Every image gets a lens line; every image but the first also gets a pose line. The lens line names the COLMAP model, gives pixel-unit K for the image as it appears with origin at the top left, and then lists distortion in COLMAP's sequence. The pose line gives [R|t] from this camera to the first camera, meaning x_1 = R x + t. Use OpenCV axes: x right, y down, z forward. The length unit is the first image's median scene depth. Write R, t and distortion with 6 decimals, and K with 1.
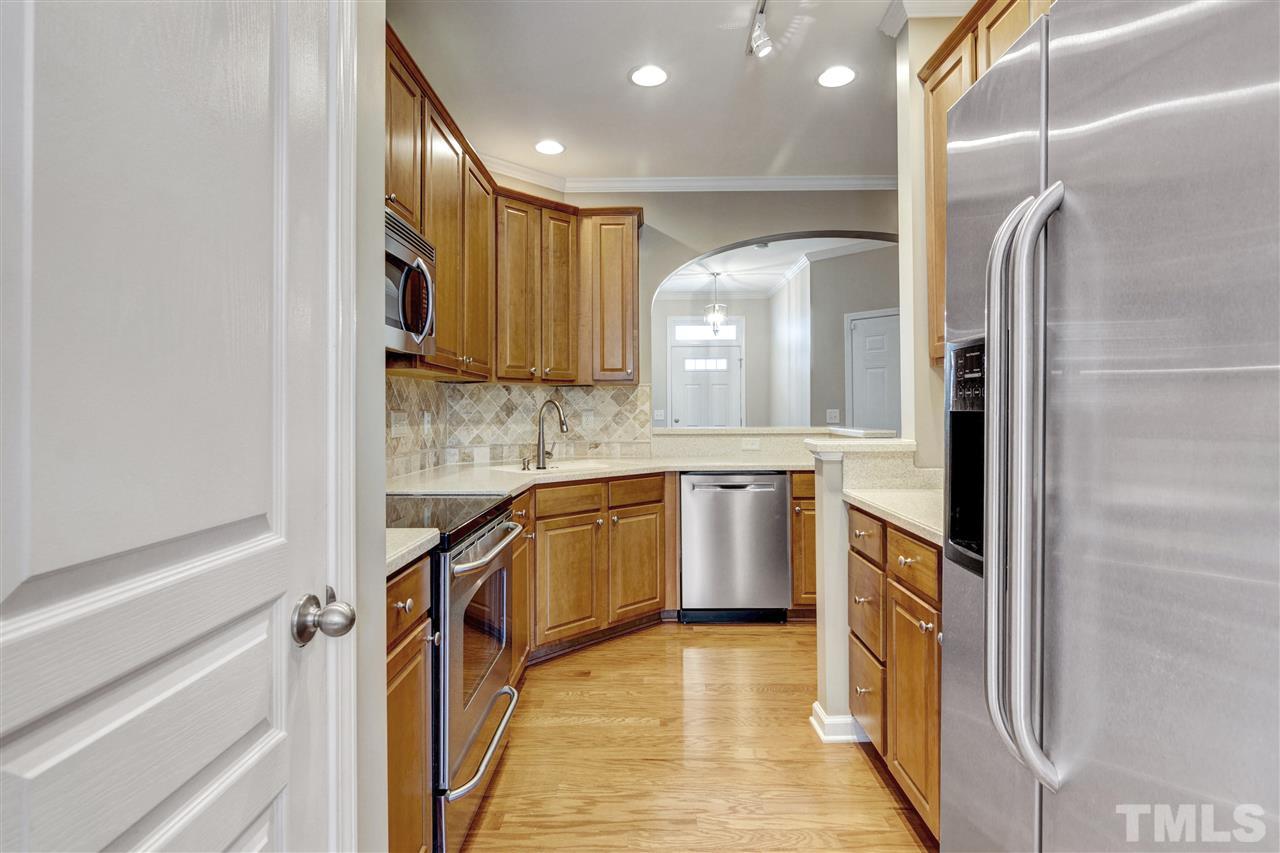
lens RADIAL K [[637.1, 0, 645.8], [0, 637.1, 414.2], [0, 0, 1]] dist [-0.003193, 0.002974]
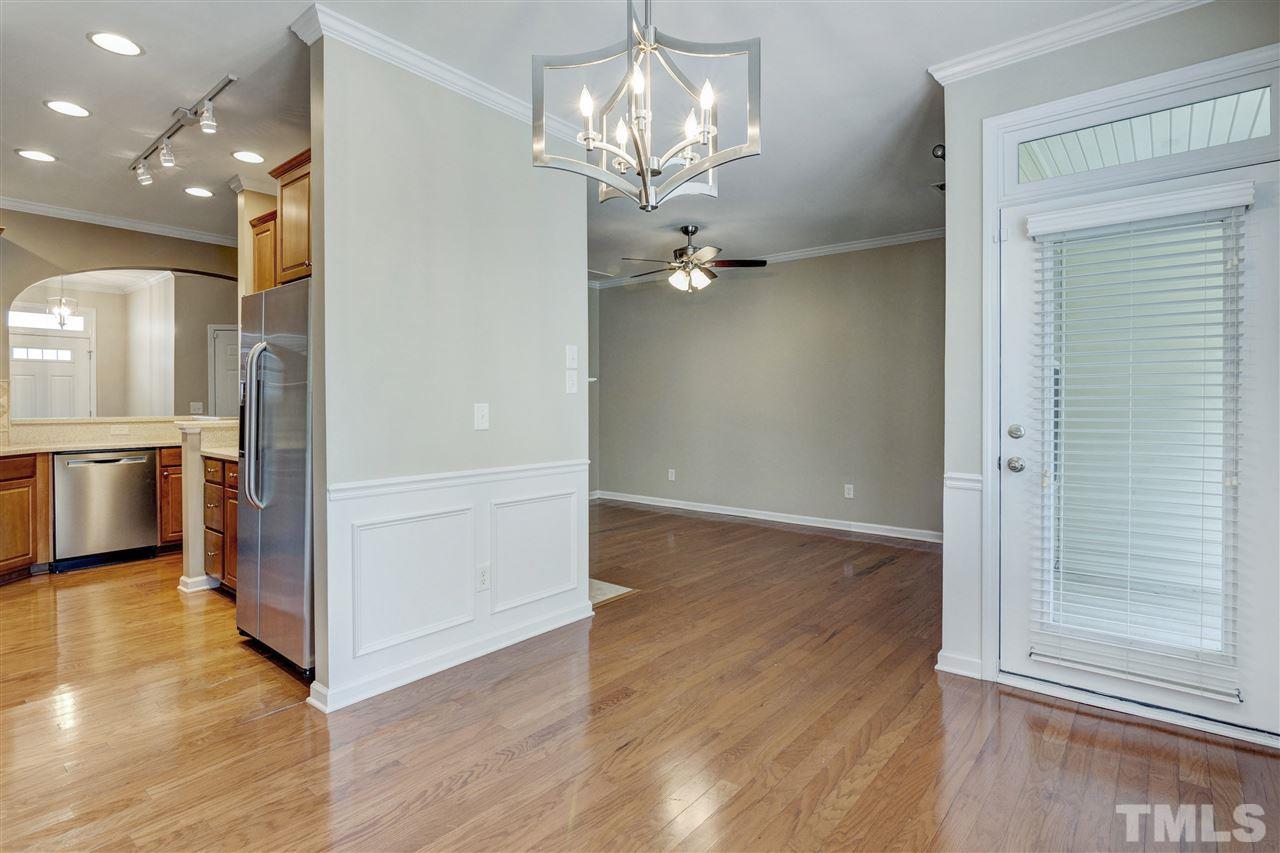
lens RADIAL K [[637.1, 0, 640.0], [0, 637.1, 394.6], [0, 0, 1]] dist [-0.003193, 0.002974]
pose [[0.629794, 0.006701, 0.776733, -0.195857], [0.004753, 0.999911, -0.012481, -0.002842], [-0.776748, 0.011552, 0.629706, -0.703504]]
